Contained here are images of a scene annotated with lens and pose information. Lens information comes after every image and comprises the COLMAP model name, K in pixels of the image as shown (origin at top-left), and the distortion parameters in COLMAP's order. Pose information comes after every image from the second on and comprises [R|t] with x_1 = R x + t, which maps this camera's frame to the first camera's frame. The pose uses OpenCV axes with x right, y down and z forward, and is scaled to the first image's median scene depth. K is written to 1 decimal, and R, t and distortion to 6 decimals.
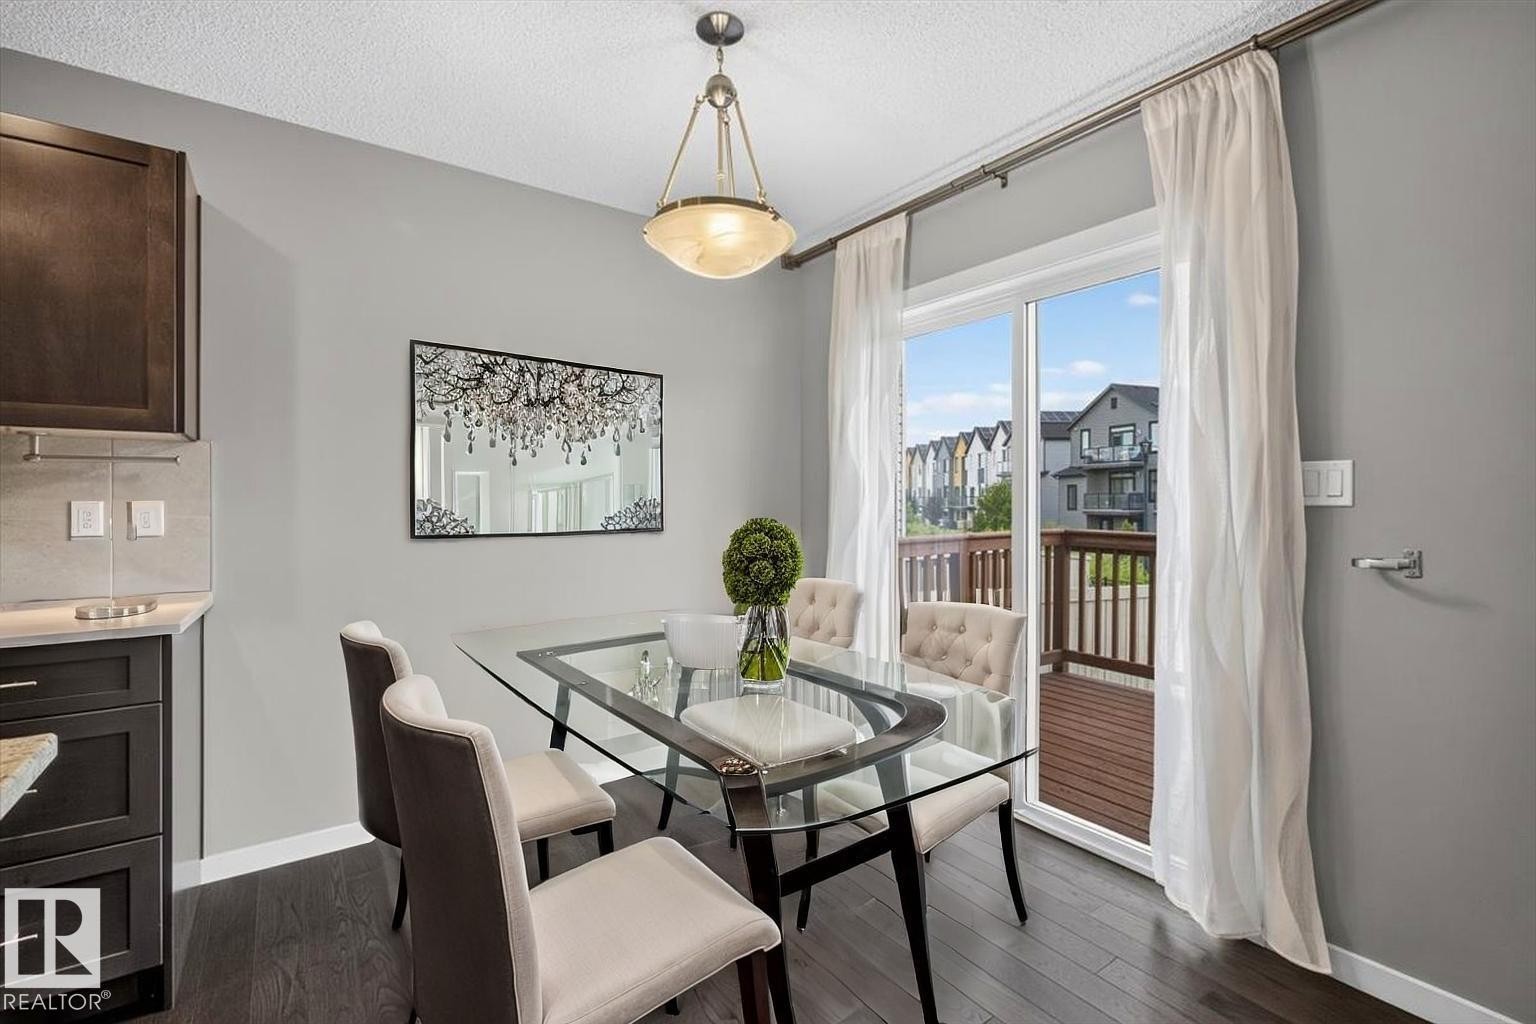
lens RADIAL K [[677.6, 0, 765.9], [0, 677.6, 500.8], [0, 0, 1]] dist [-0.006349, -0.000097]
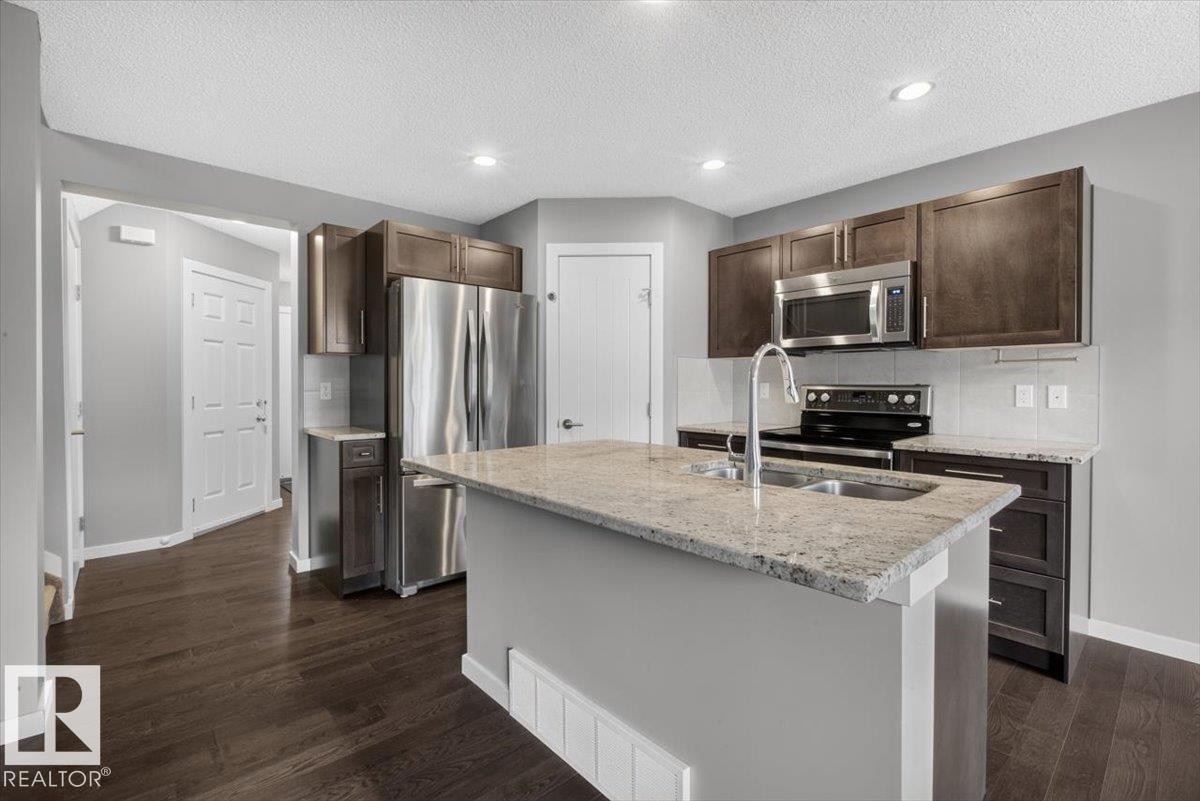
lens RADIAL K [[533.9, 0, 602.1], [0, 533.9, 392.7], [0, 0, 1]] dist [-0.004375, 0.000815]
pose [[0.126967, 0.008812, -0.991868, 0.249593], [-0.003728, 0.999958, 0.008407, 0.013675], [0.991900, 0.002630, 0.126995, -0.290850]]
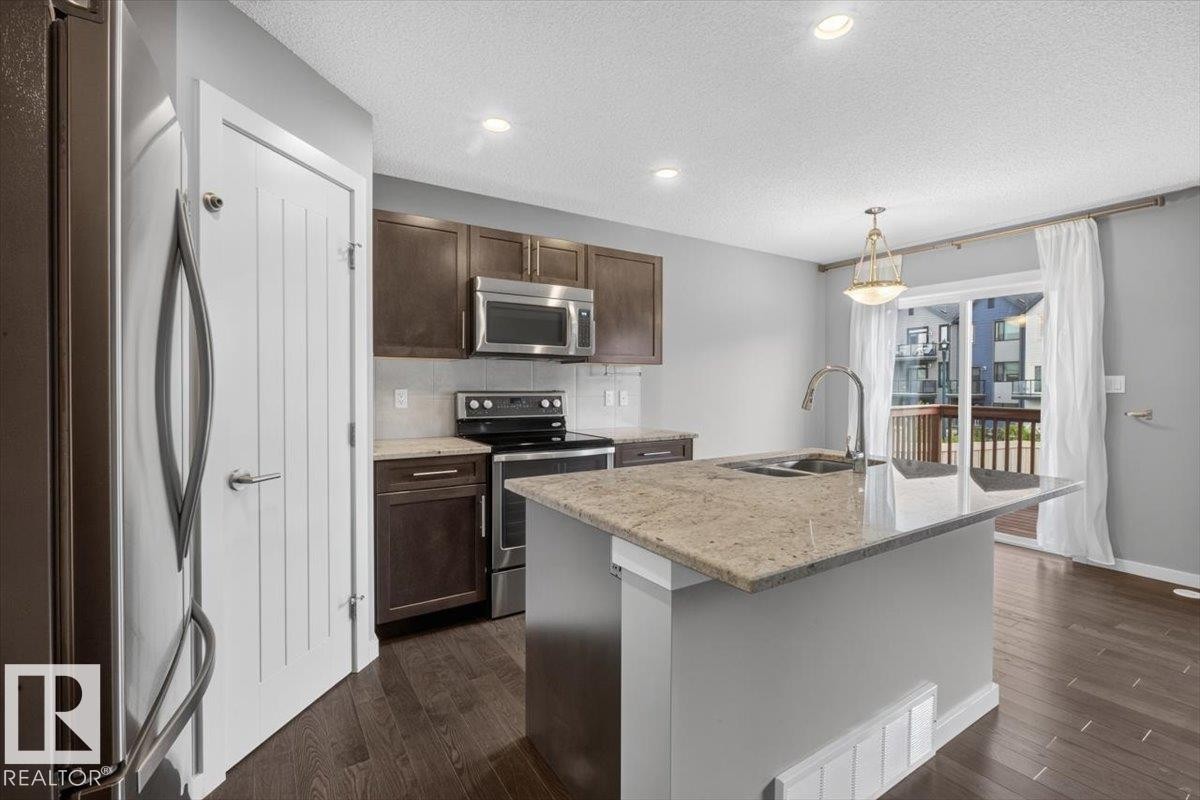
lens RADIAL K [[533.9, 0, 602.1], [0, 533.9, 392.2], [0, 0, 1]] dist [-0.004375, 0.000815]
pose [[0.999332, 0.000120, -0.036551, -1.020388], [0.000298, 0.999935, 0.011430, -0.018733], [0.036550, -0.011433, 0.999266, -1.073722]]
